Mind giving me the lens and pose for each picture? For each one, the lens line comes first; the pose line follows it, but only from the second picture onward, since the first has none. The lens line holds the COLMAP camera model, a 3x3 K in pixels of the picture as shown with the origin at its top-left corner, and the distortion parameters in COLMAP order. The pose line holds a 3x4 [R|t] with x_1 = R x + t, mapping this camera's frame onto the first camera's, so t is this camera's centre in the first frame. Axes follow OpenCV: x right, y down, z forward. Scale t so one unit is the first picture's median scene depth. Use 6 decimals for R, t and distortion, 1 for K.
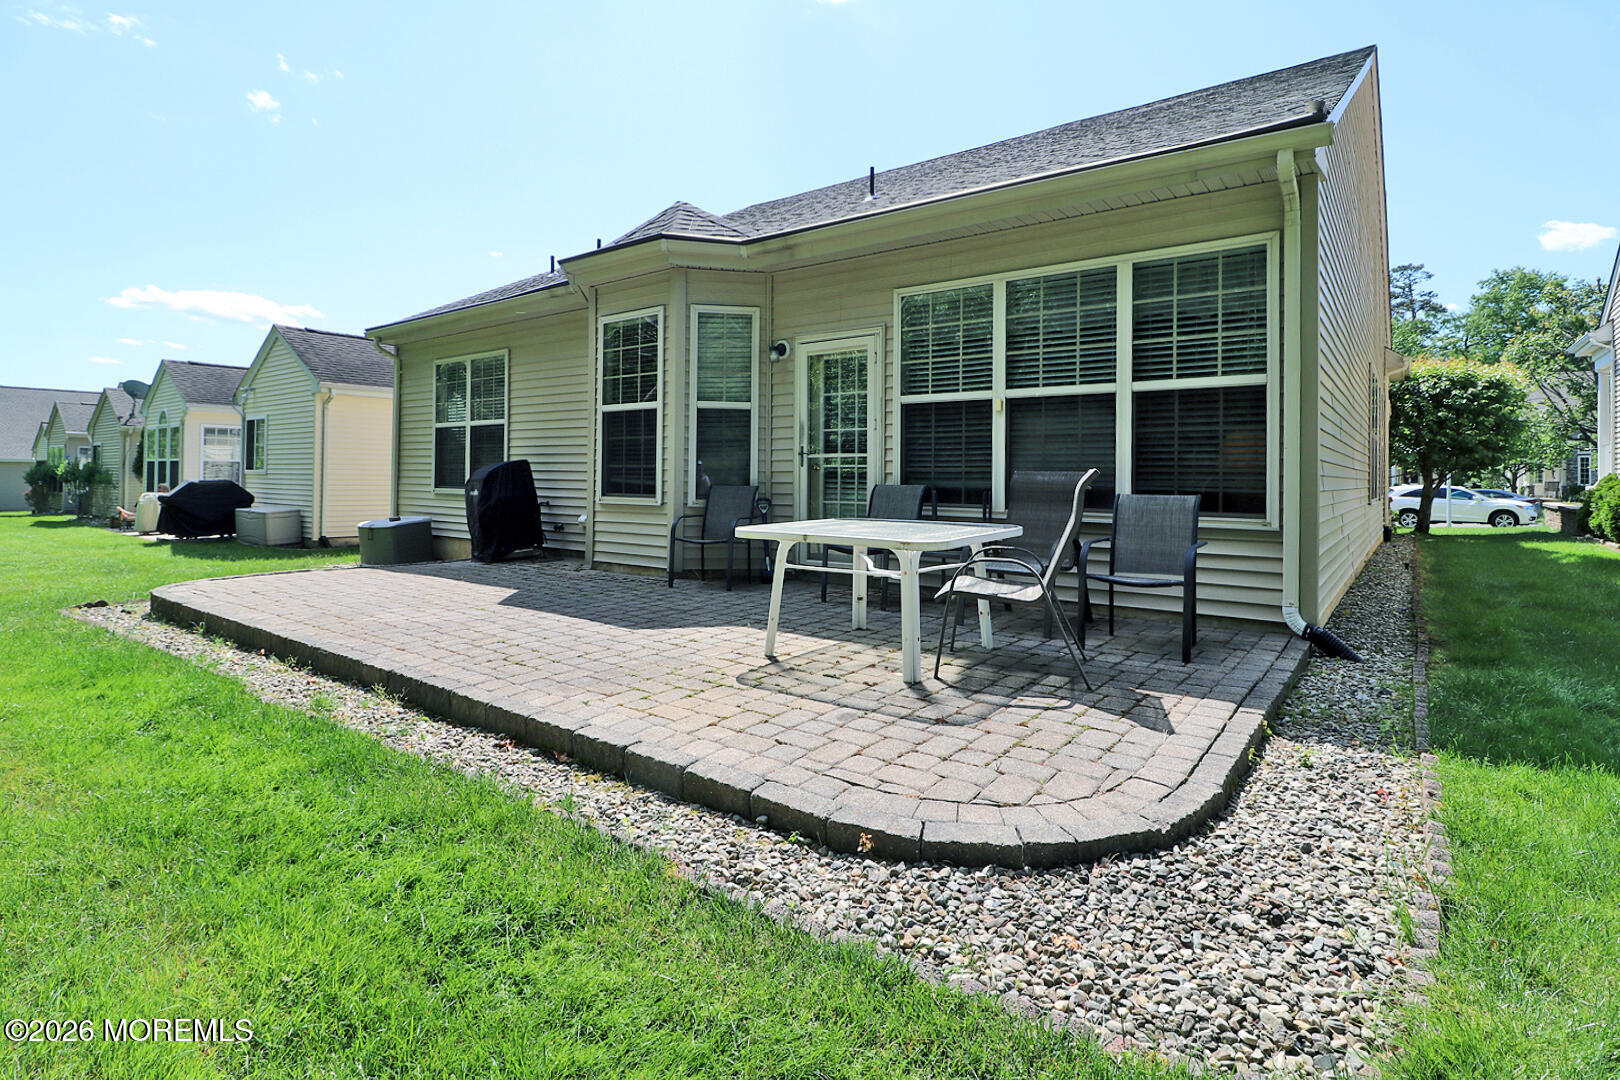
lens RADIAL K [[776.7, 0, 814.3], [0, 776.7, 480.4], [0, 0, 1]] dist [-0.008357, -0.010160]
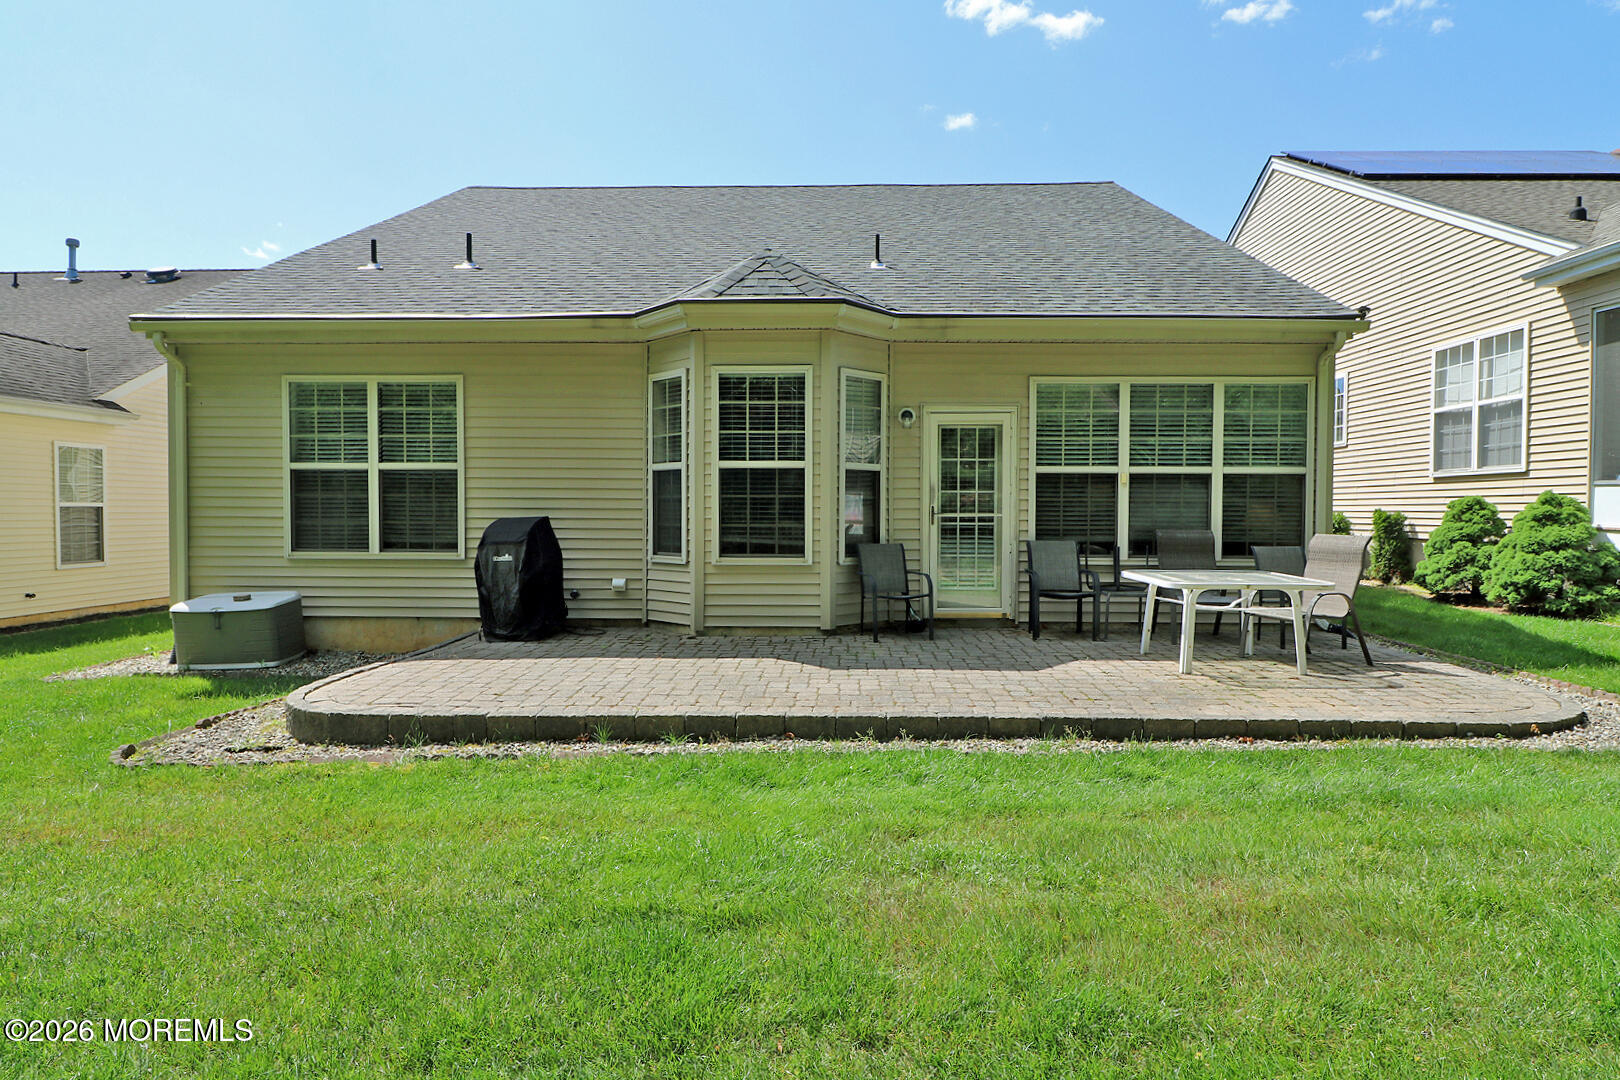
lens RADIAL K [[898.6, 0, 807.6], [0, 898.6, 541.0], [0, 0, 1]] dist [0.001014, -0.000749]
pose [[0.819323, -0.027396, 0.572678, -0.993620], [0.008396, 0.999324, 0.035794, -0.045861], [-0.573271, -0.024519, 0.818999, 0.056755]]
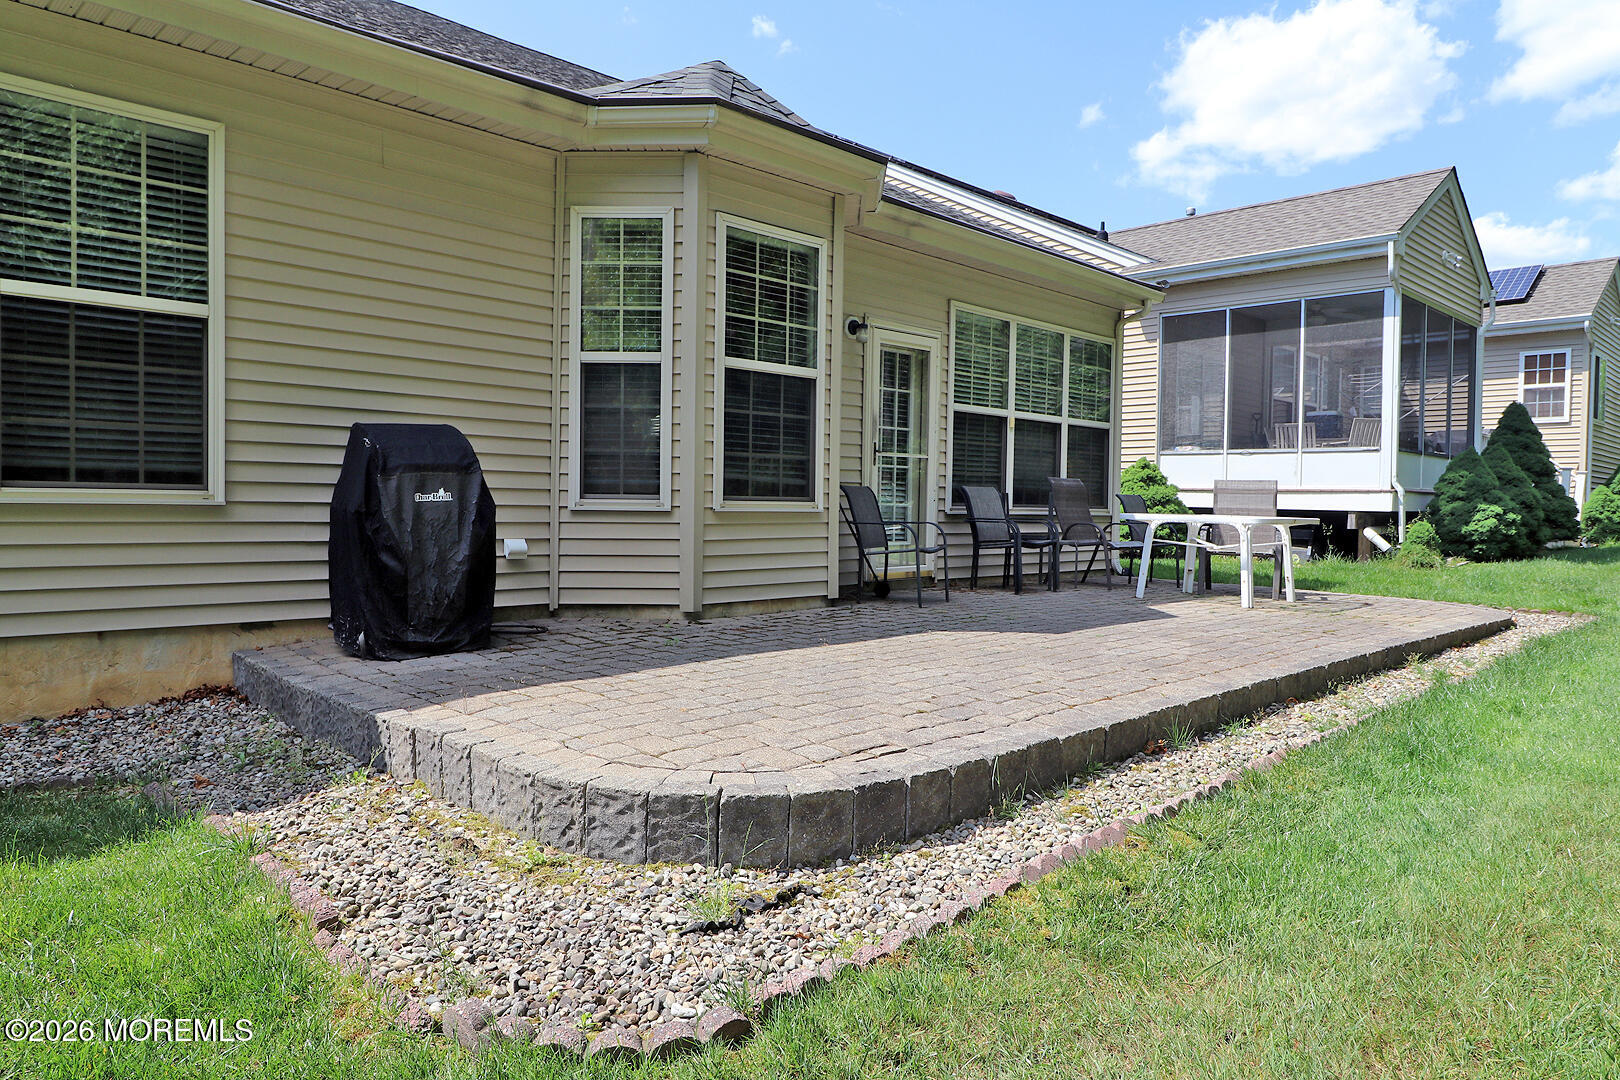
lens RADIAL K [[1035.8, 0, 819.0], [0, 1035.8, 538.4], [0, 0, 1]] dist [-0.005202, 0.001180]
pose [[0.154897, -0.043659, 0.986965, -1.346677], [-0.010549, 0.998893, 0.045842, 0.014498], [-0.987874, -0.017512, 0.154265, 0.971376]]
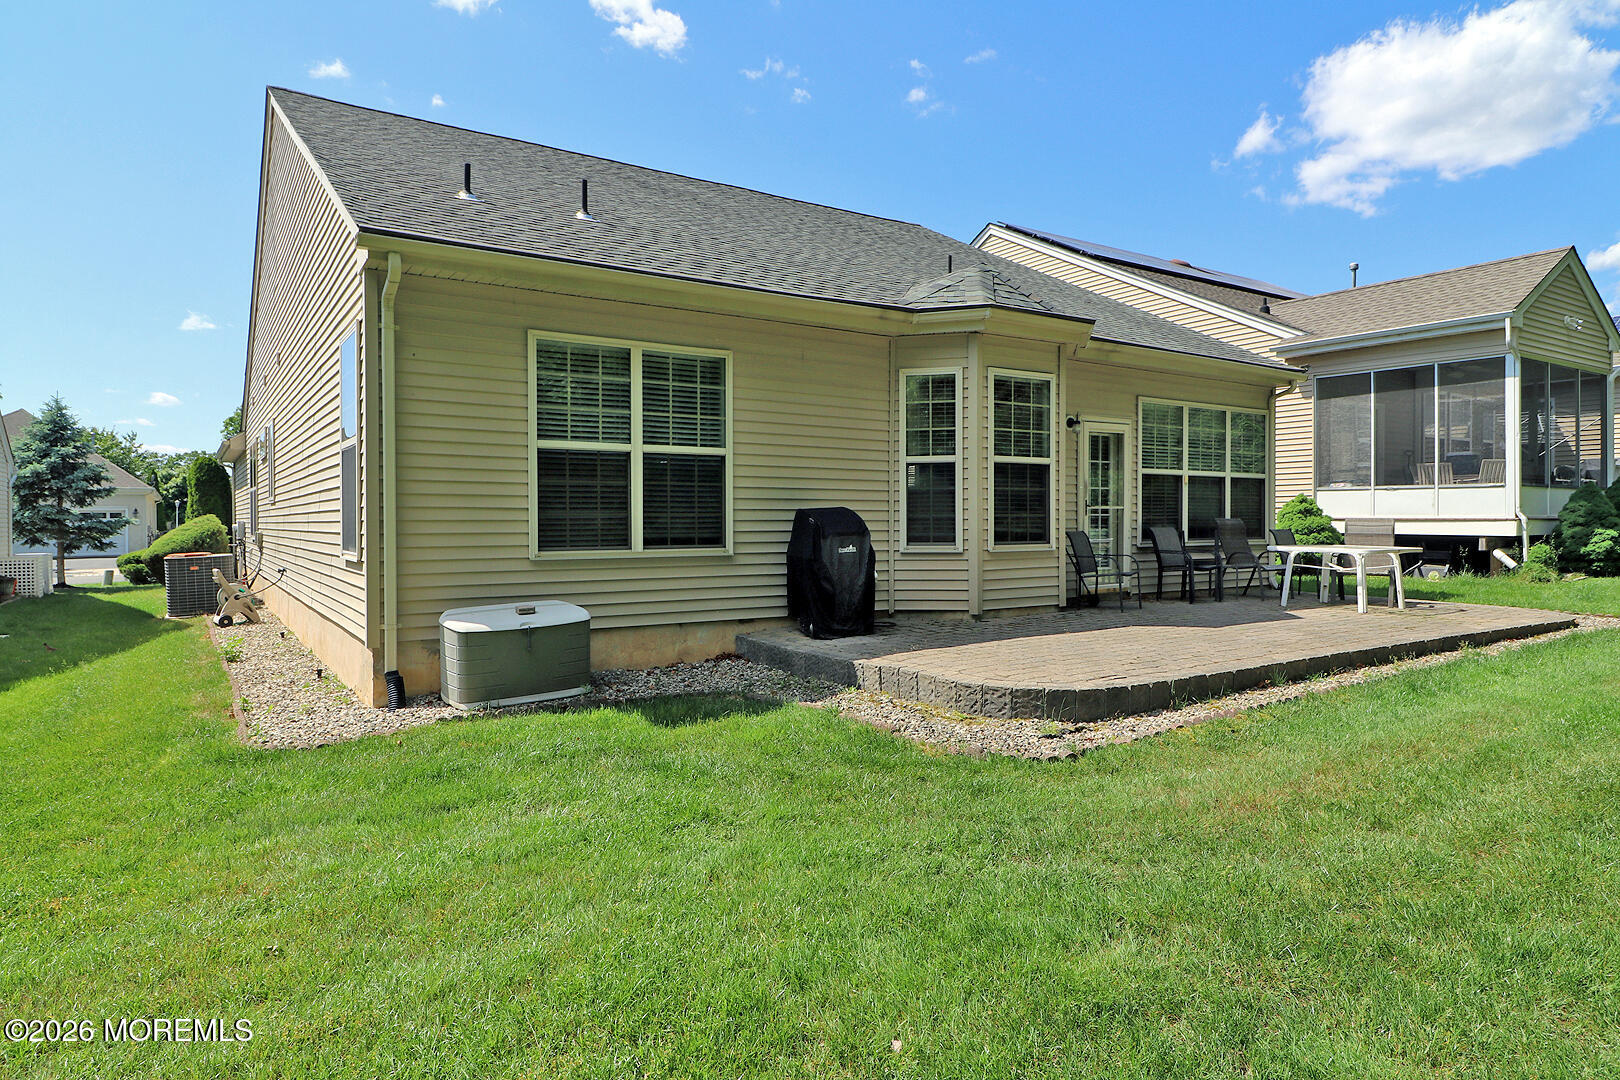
lens RADIAL K [[959.5, 0, 812.6], [0, 959.5, 540.4], [0, 0, 1]] dist [-0.002884, -0.006194]
pose [[0.344408, -0.031751, 0.938283, -1.882278], [0.010553, 0.999496, 0.029949, -0.031529], [-0.938761, -0.000412, 0.344569, 0.969697]]
